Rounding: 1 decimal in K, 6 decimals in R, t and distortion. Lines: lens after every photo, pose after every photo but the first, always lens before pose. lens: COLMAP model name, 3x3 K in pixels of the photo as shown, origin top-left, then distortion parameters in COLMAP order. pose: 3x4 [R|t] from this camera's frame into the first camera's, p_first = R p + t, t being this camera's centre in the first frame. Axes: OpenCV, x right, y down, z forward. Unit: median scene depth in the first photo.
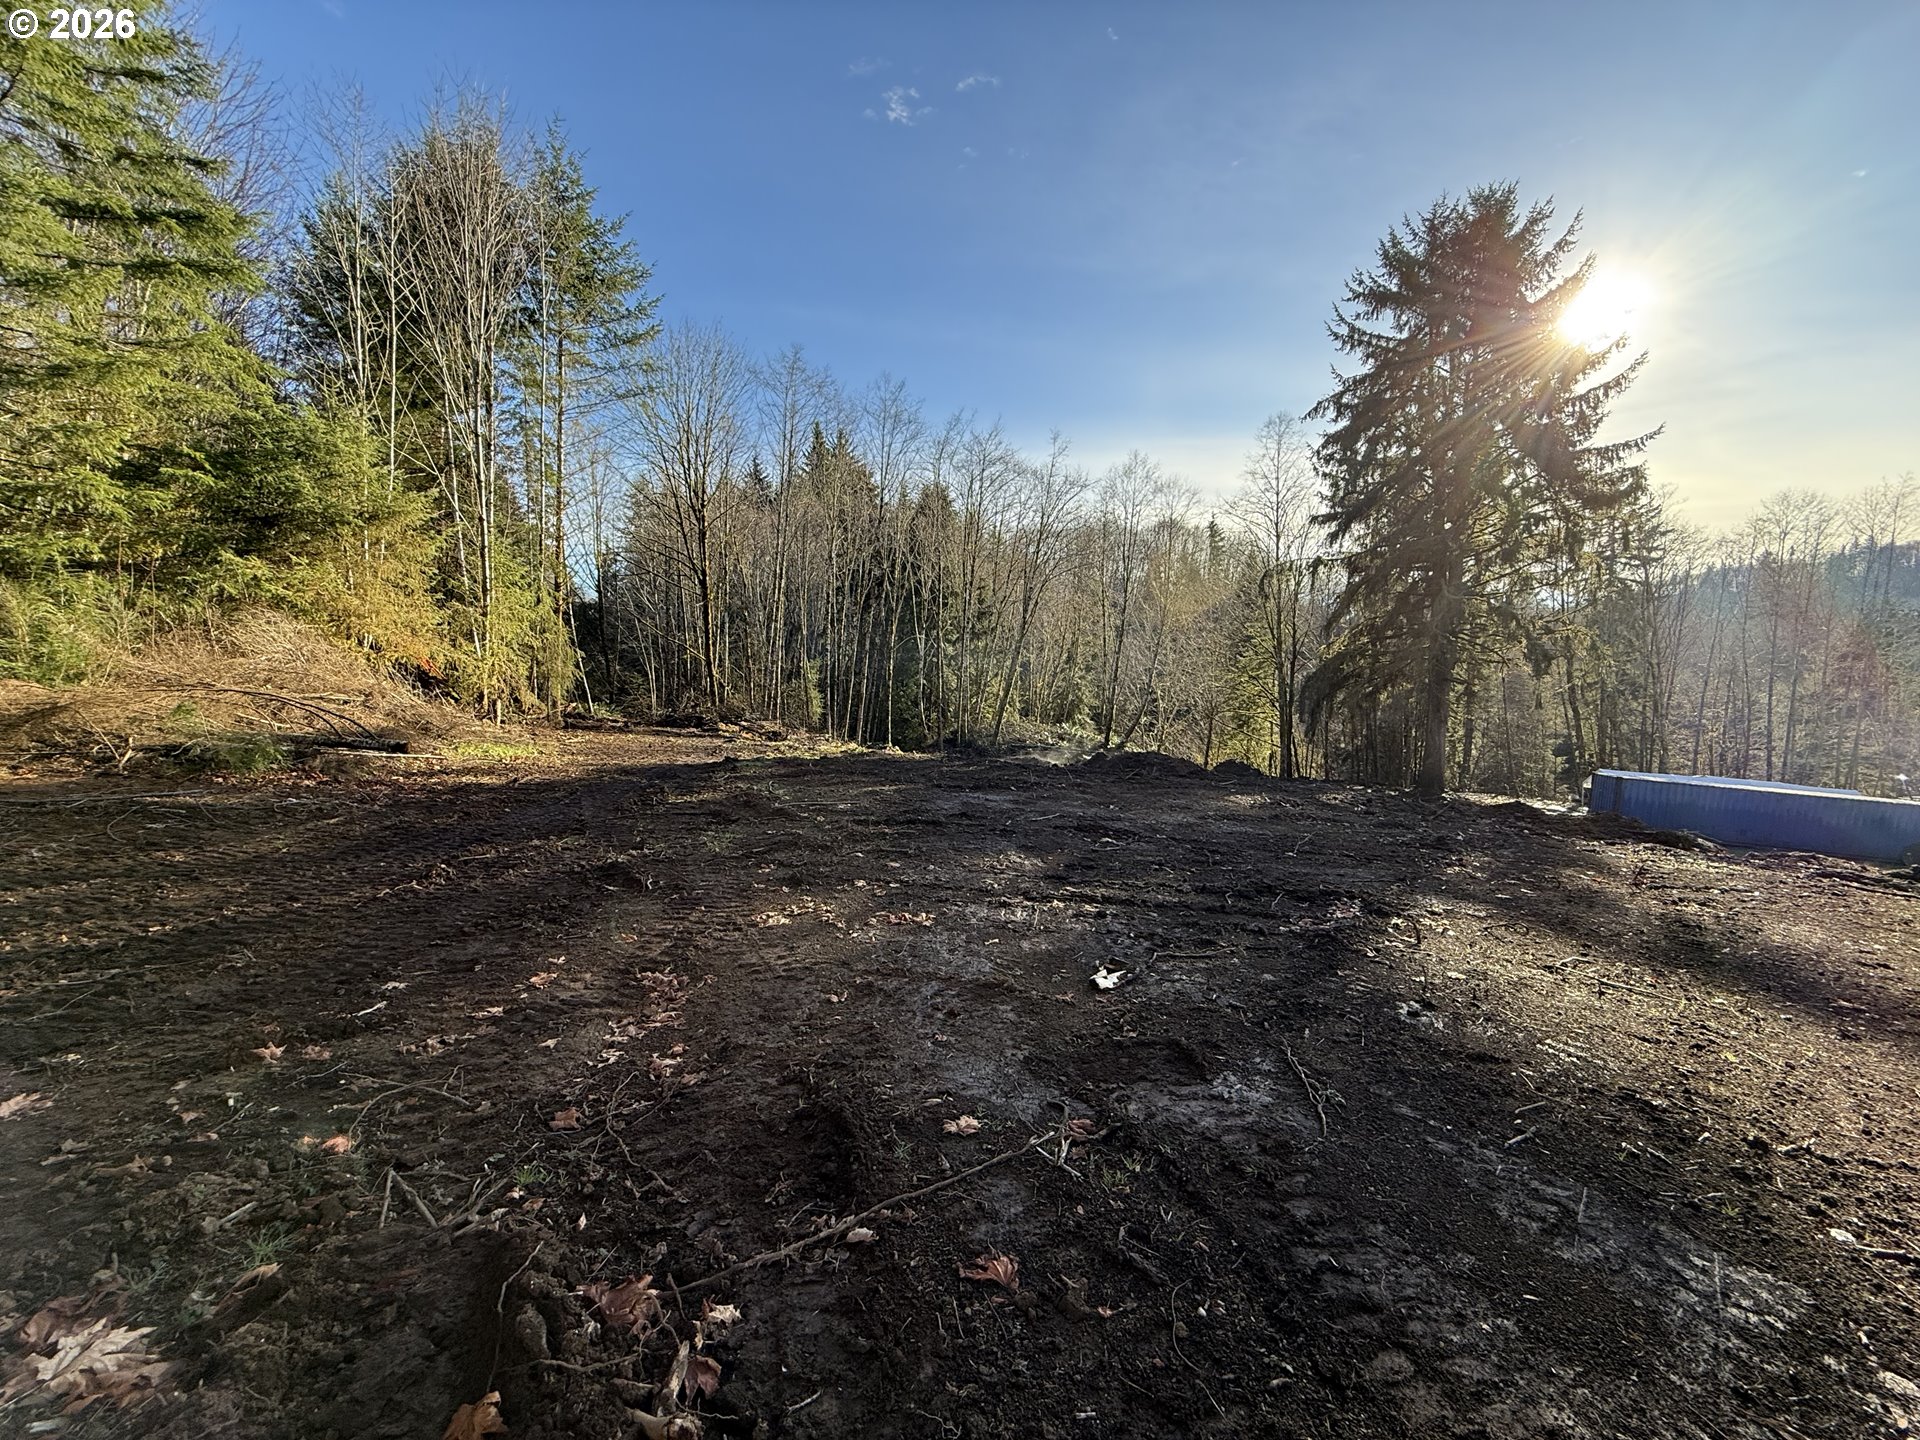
lens RADIAL K [[763.2, 0, 960.0], [0, 763.2, 720.0], [0, 0, 1]] dist [-0.000593, 0.000314]
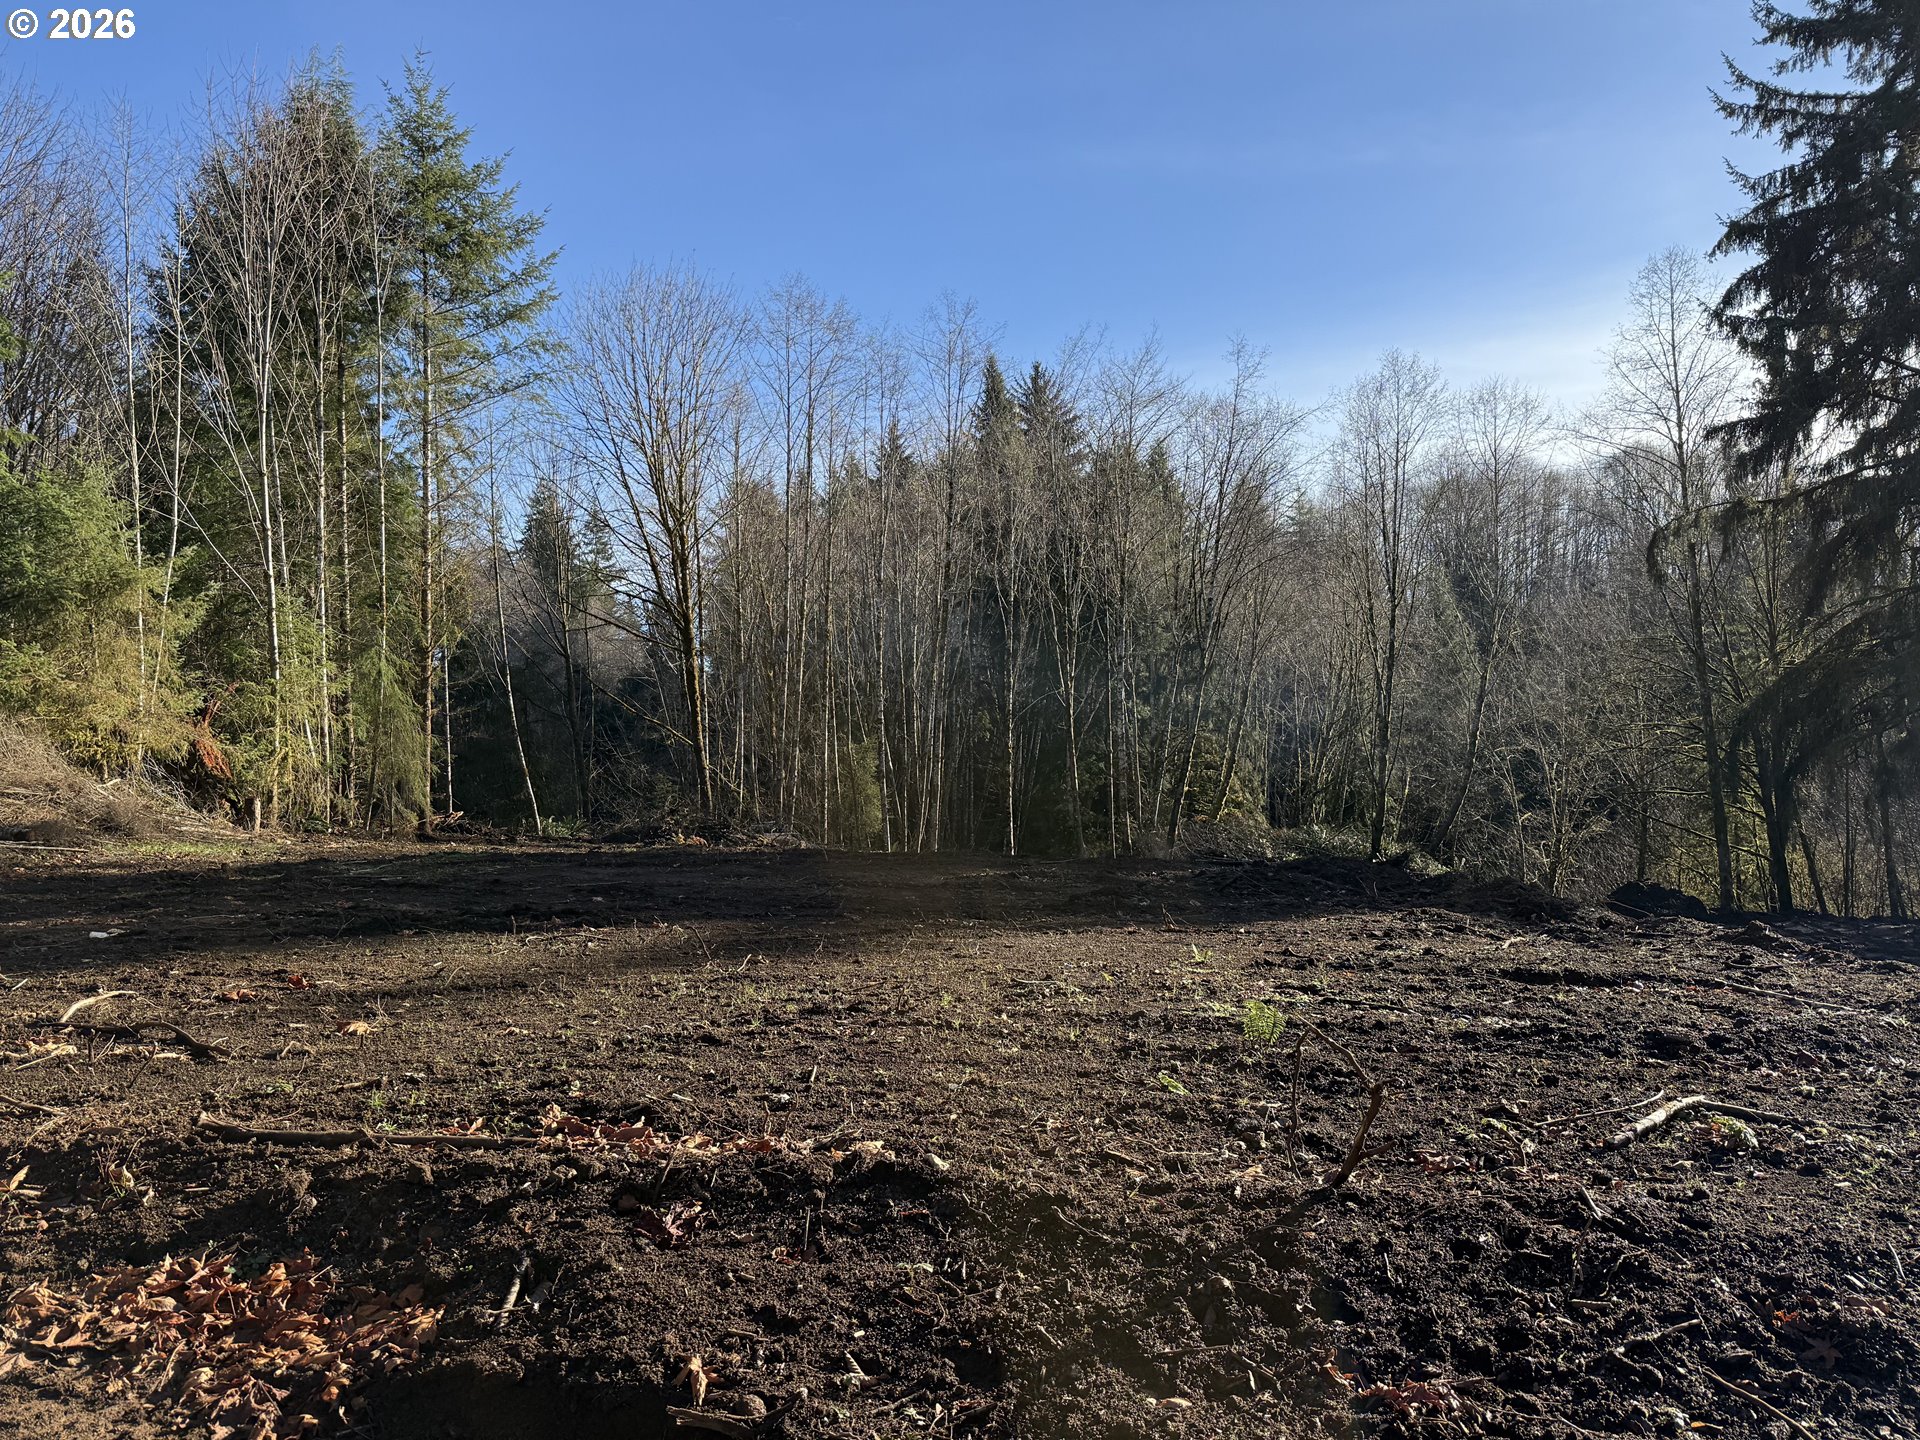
lens RADIAL K [[1343.7, 0, 960.0], [0, 1343.7, 720.0], [0, 0, 1]] dist [0.007453, 0.001219]
pose [[0.964876, -0.060153, -0.255726, 0.413447], [0.035170, 0.994247, -0.101170, 0.054226], [0.260340, 0.088623, 0.961441, -0.146263]]
